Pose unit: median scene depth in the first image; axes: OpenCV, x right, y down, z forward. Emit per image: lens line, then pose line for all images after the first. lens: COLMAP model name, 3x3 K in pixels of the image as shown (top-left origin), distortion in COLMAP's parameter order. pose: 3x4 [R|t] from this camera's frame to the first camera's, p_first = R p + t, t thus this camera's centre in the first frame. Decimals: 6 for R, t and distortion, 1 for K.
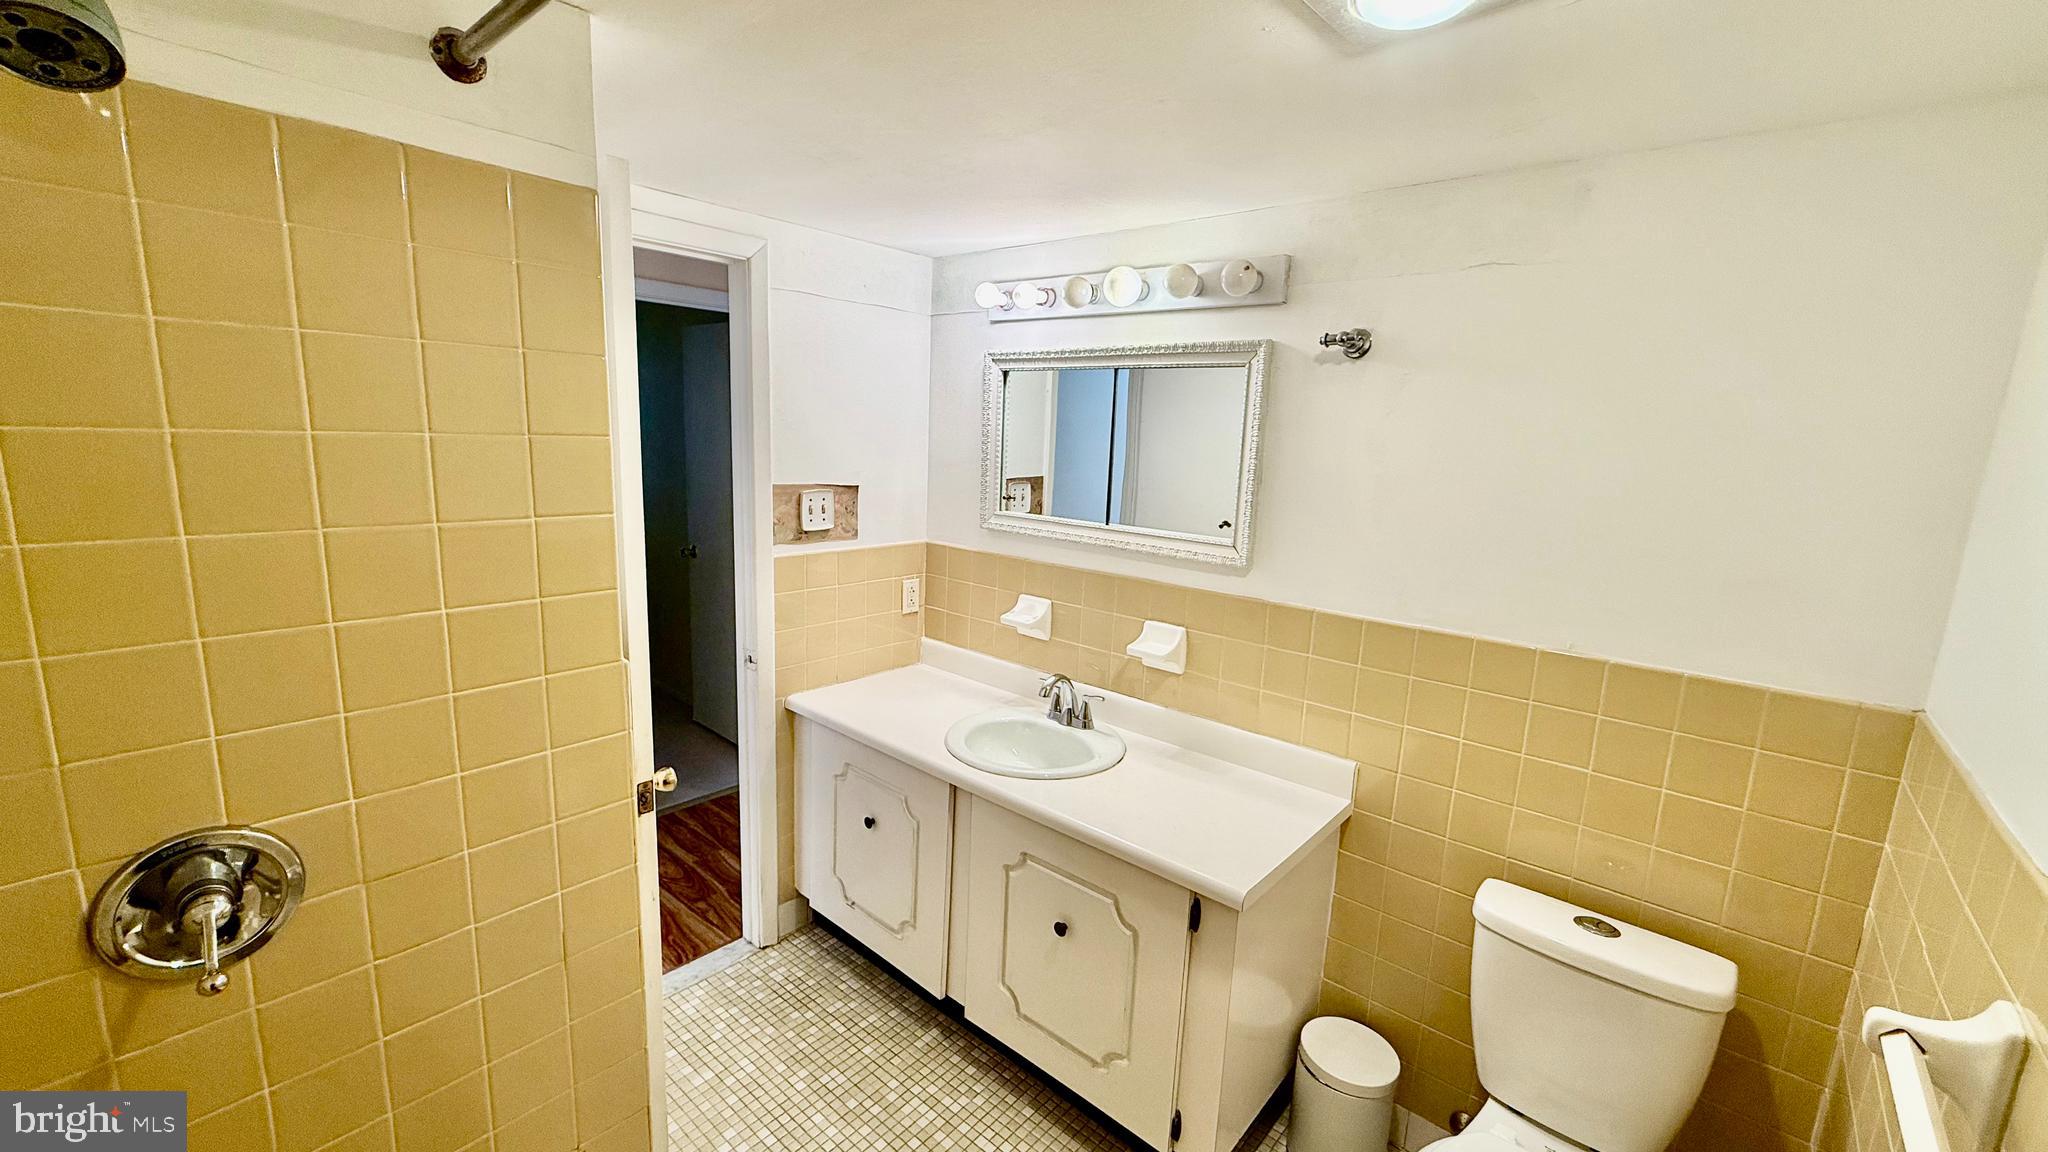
lens RADIAL K [[800.4, 0, 1024.8], [0, 800.4, 565.2], [0, 0, 1]] dist [0.000526, 0.000072]
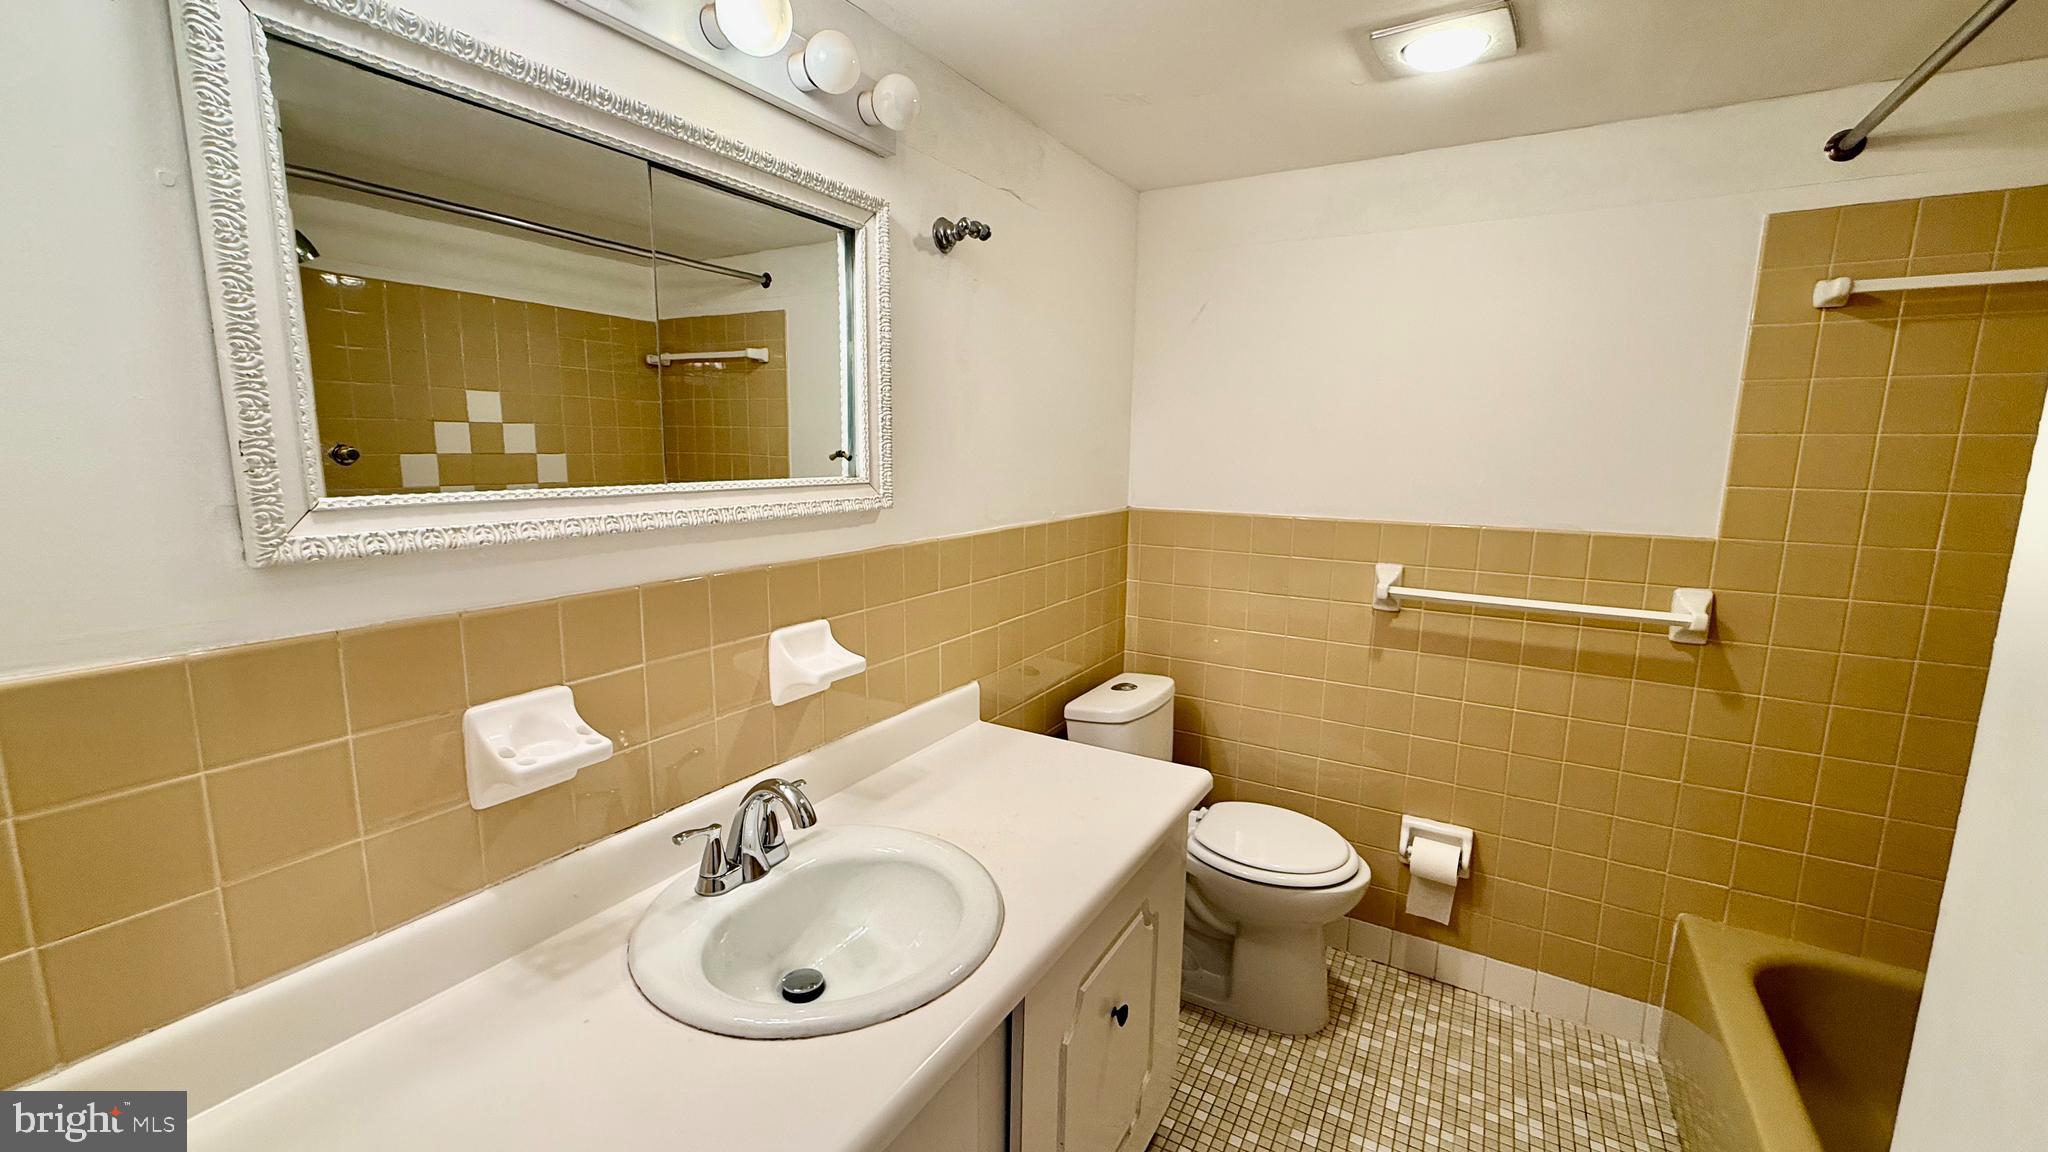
lens RADIAL K [[800.4, 0, 1024.8], [0, 800.4, 565.2], [0, 0, 1]] dist [0.000526, 0.000072]
pose [[-0.158903, -0.190294, 0.968782, -0.448553], [0.146098, 0.965914, 0.213694, -0.079697], [-0.976425, 0.175494, -0.125685, 0.890023]]
